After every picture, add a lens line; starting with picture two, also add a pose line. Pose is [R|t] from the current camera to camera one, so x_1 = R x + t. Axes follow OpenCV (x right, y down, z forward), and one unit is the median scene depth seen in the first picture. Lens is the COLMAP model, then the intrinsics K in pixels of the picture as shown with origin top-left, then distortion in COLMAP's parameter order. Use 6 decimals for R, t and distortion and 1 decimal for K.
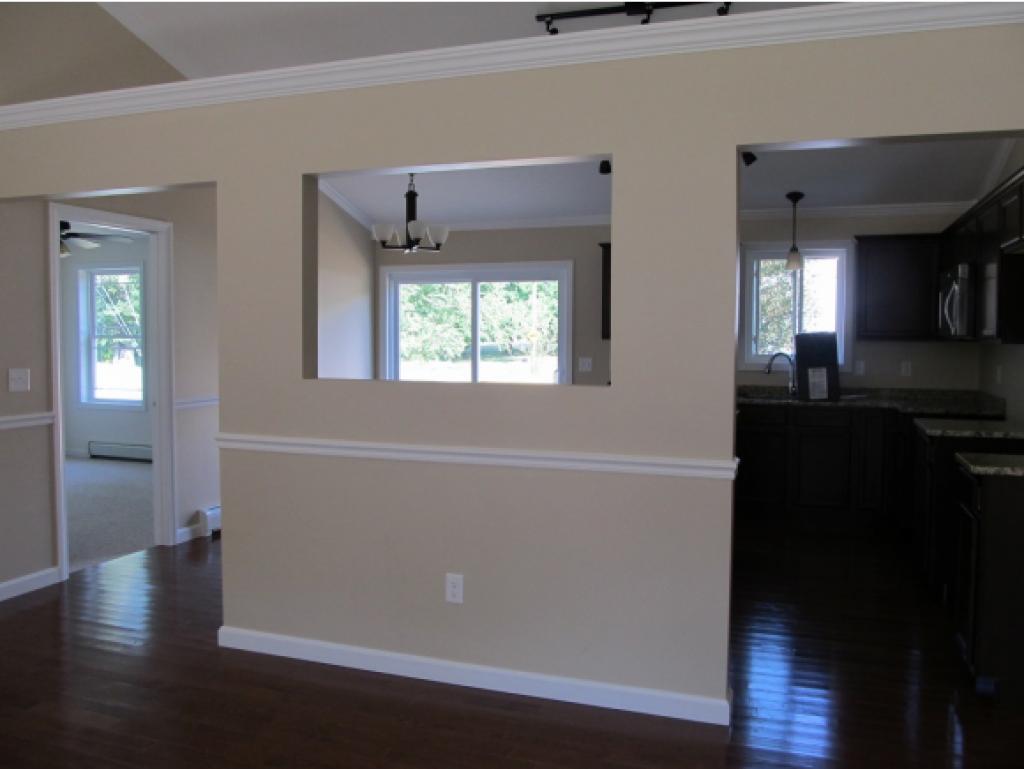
lens RADIAL K [[843.0, 0, 505.2], [0, 843.0, 385.2], [0, 0, 1]] dist [0.017582, 0.007256]
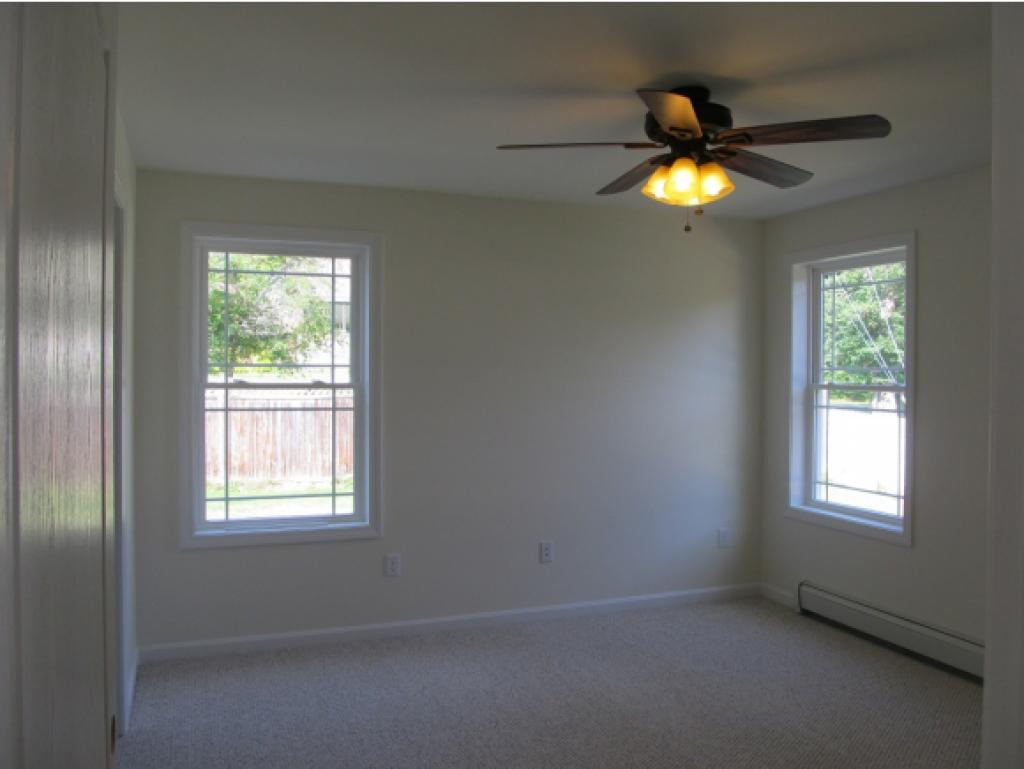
lens RADIAL K [[843.0, 0, 503.3], [0, 843.0, 382.9], [0, 0, 1]] dist [0.017582, 0.007256]
pose [[0.661729, 0.006659, -0.749713, -0.058874], [-0.040617, 0.998810, -0.026980, -0.012190], [0.748642, 0.048305, 0.661213, 0.135095]]
